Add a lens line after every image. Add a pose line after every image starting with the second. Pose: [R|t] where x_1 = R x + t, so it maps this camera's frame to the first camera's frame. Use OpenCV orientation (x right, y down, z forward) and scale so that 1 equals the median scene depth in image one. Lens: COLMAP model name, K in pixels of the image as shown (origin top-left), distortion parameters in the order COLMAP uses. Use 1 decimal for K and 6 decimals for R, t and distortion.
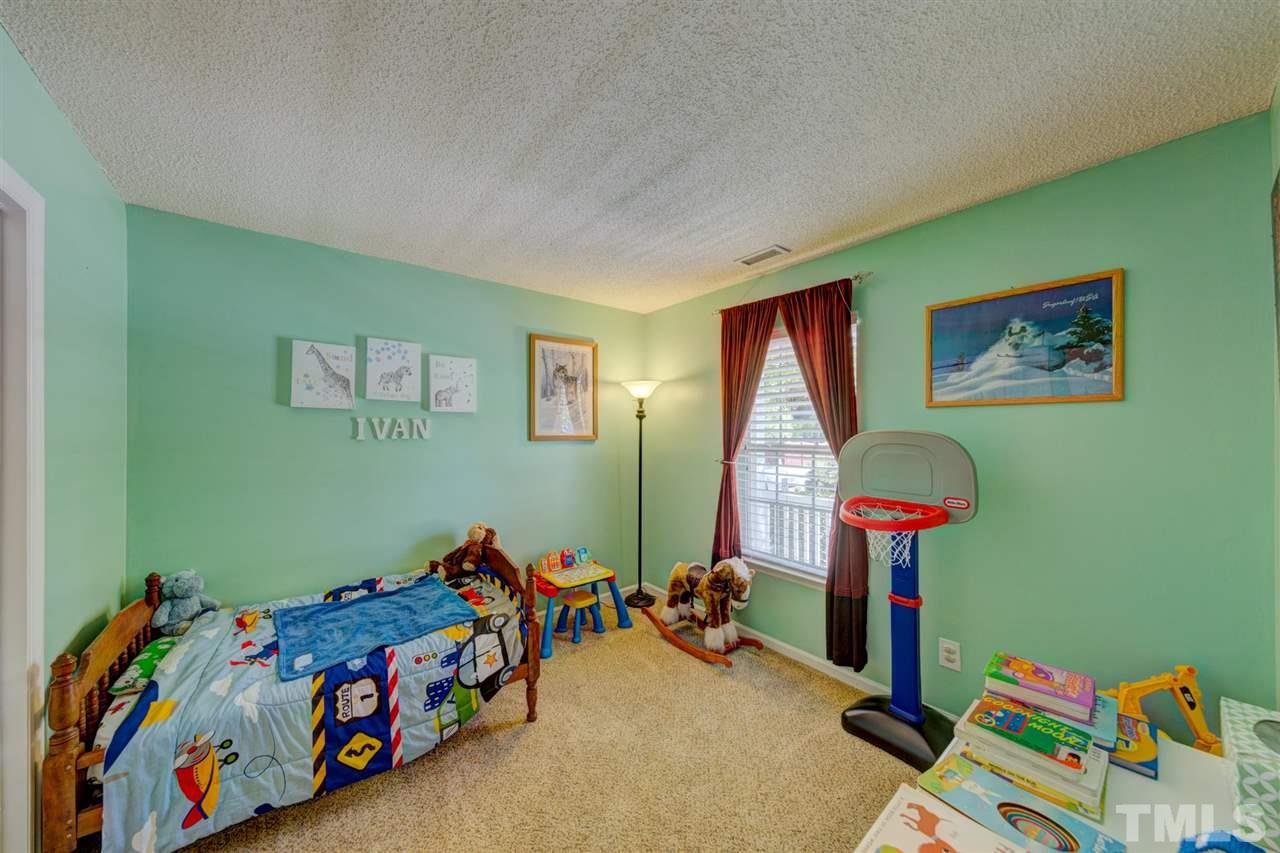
lens RADIAL K [[439.3, 0, 642.5], [0, 439.3, 425.8], [0, 0, 1]] dist [0.005392, -0.000274]
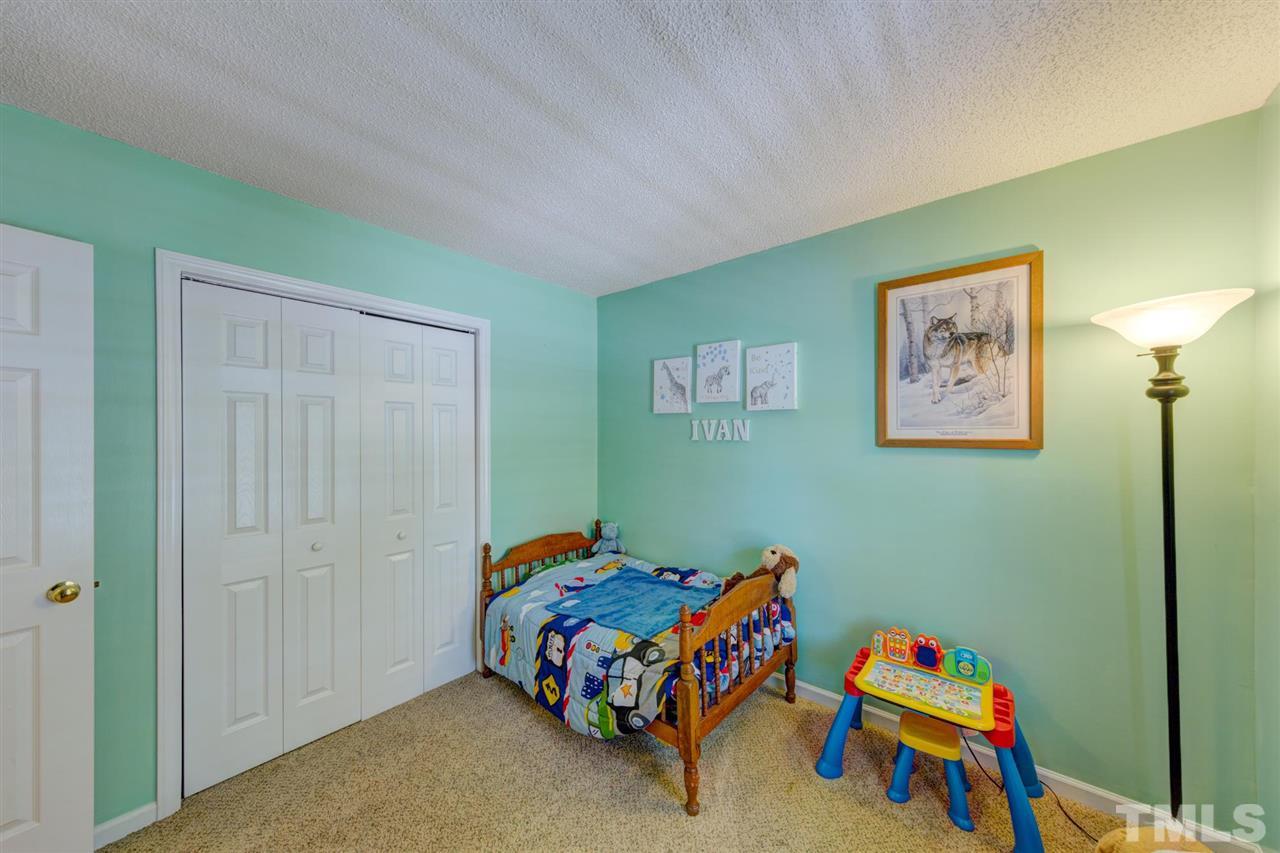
lens RADIAL K [[439.3, 0, 644.1], [0, 439.3, 433.4], [0, 0, 1]] dist [0.005392, -0.000274]
pose [[0.201218, -0.000595, -0.979546, 0.426165], [0.013048, 0.999913, 0.002073, 0.010888], [0.979460, -0.013198, 0.201209, 0.691297]]
